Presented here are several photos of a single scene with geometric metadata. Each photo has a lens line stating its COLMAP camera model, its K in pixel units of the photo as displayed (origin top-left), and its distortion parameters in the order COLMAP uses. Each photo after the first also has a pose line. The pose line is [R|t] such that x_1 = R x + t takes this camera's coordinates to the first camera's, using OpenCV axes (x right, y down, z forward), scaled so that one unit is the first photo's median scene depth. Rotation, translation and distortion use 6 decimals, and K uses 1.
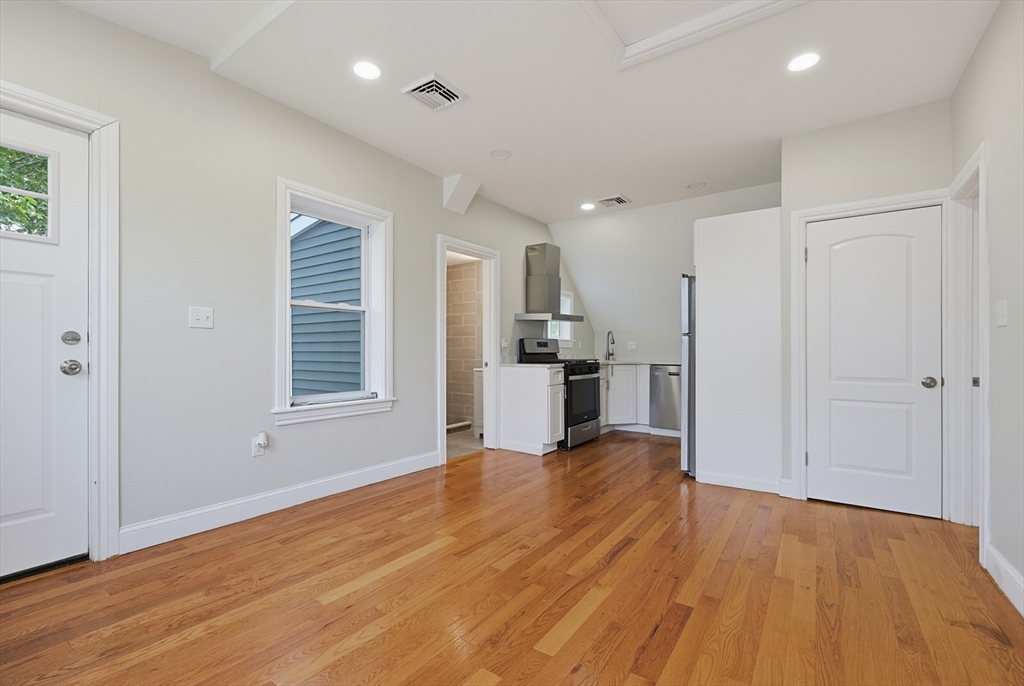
lens RADIAL K [[443.8, 0, 509.7], [0, 443.8, 349.5], [0, 0, 1]] dist [-0.002876, -0.000517]
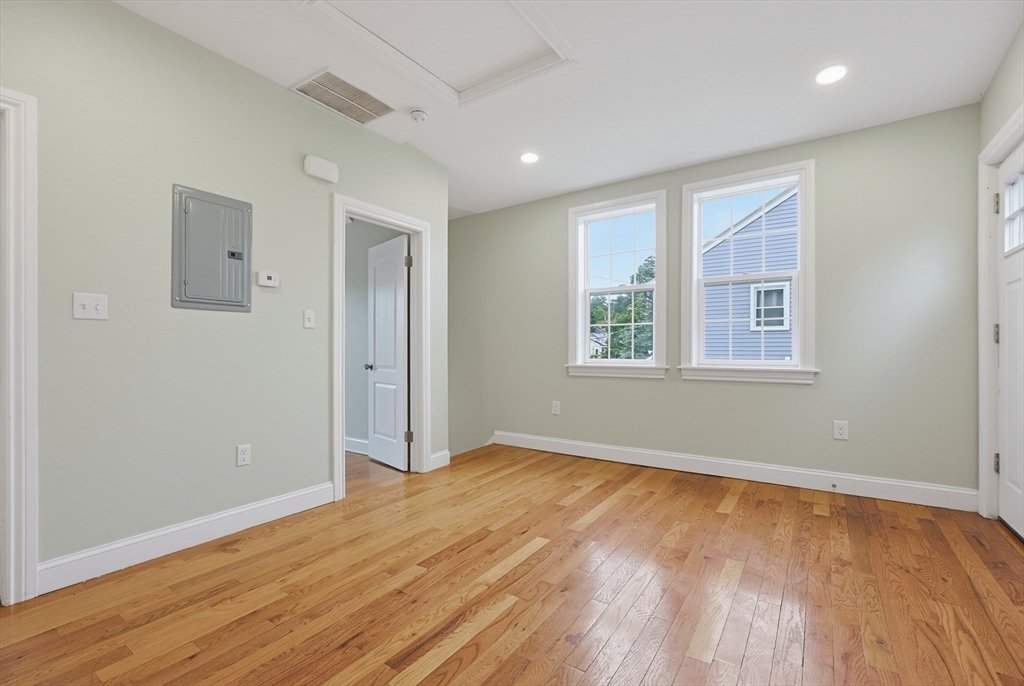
lens RADIAL K [[449.3, 0, 509.8], [0, 449.3, 350.2], [0, 0, 1]] dist [0.000644, -0.000236]
pose [[-0.999979, -0.000730, -0.006369, 0.102945], [-0.000719, 0.999998, -0.001648, 0.010442], [0.006370, -0.001644, -0.999978, 1.282885]]
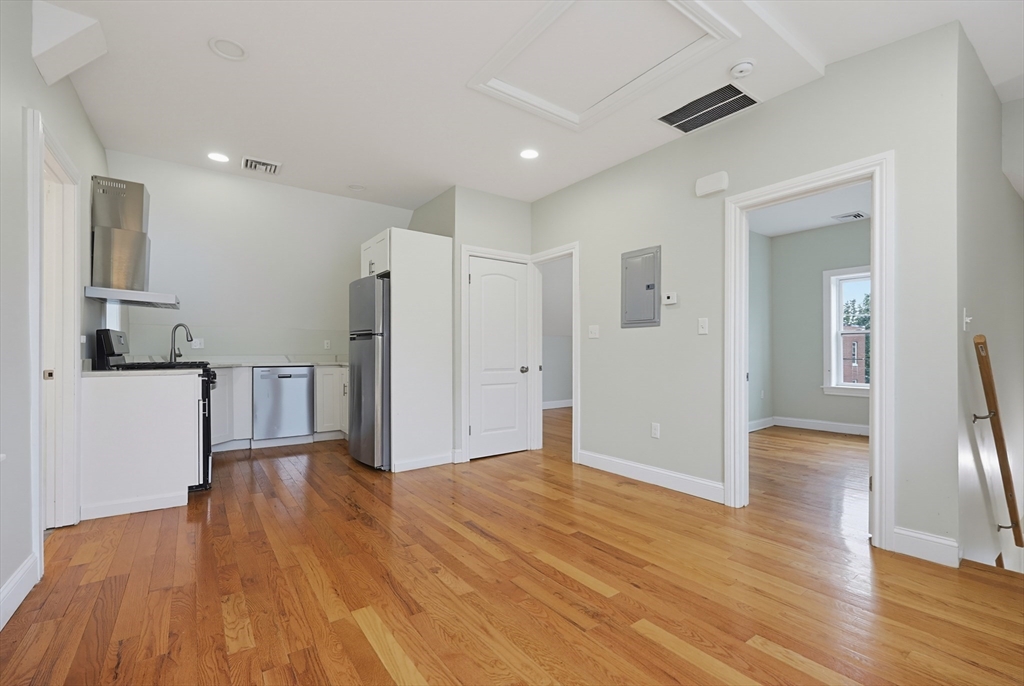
lens RADIAL K [[447.9, 0, 520.9], [0, 447.9, 355.0], [0, 0, 1]] dist [-0.000480, -0.000011]
pose [[0.315068, -0.005937, 0.949050, -0.585908], [-0.004045, 0.999963, 0.007599, 0.004810], [-0.949060, -0.006233, 0.315032, 0.425896]]
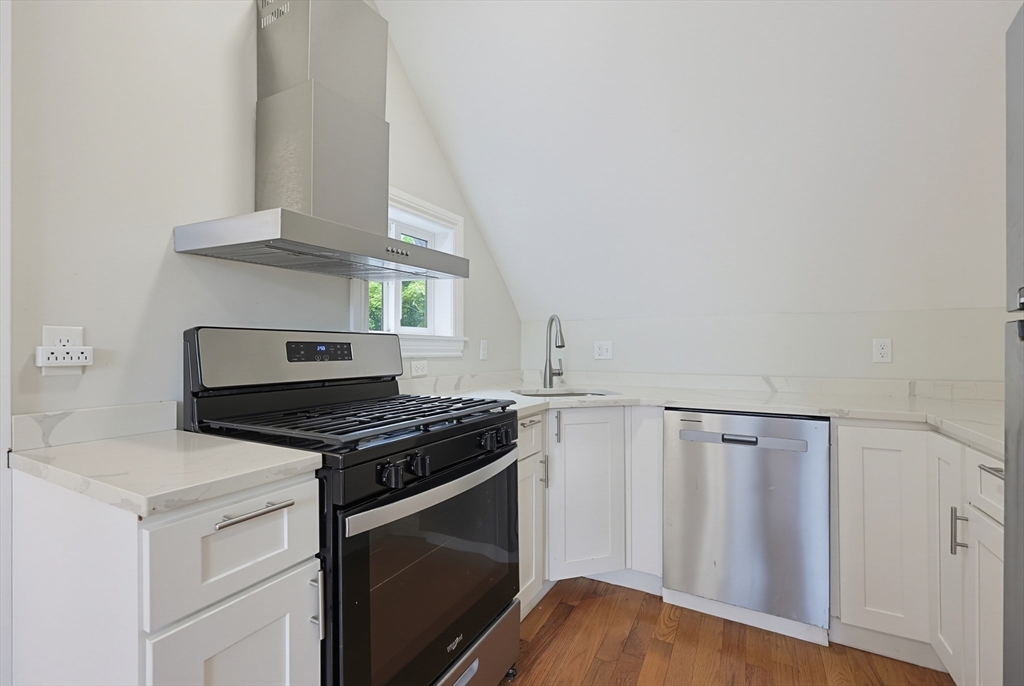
lens RADIAL K [[439.2, 0, 522.3], [0, 439.2, 343.1], [0, 0, 1]] dist [0.000569, 0.000059]
pose [[0.989801, 0.004737, 0.142377, 0.271386], [-0.003299, 0.999941, -0.010332, -0.023447], [-0.142418, 0.009757, 0.989759, 1.173628]]
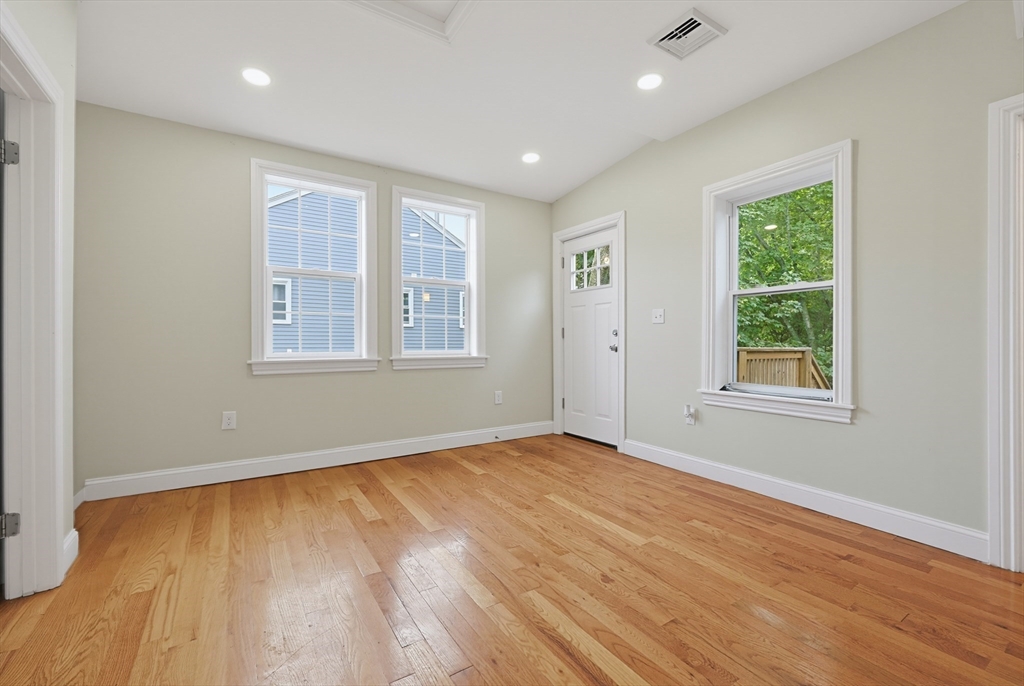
lens RADIAL K [[439.2, 0, 522.3], [0, 439.2, 343.1], [0, 0, 1]] dist [0.000569, 0.000059]
pose [[-0.366531, -0.000824, -0.930405, 0.638410], [0.001562, 0.999998, -0.001501, 0.013430], [0.930404, -0.002004, -0.366529, 0.880451]]
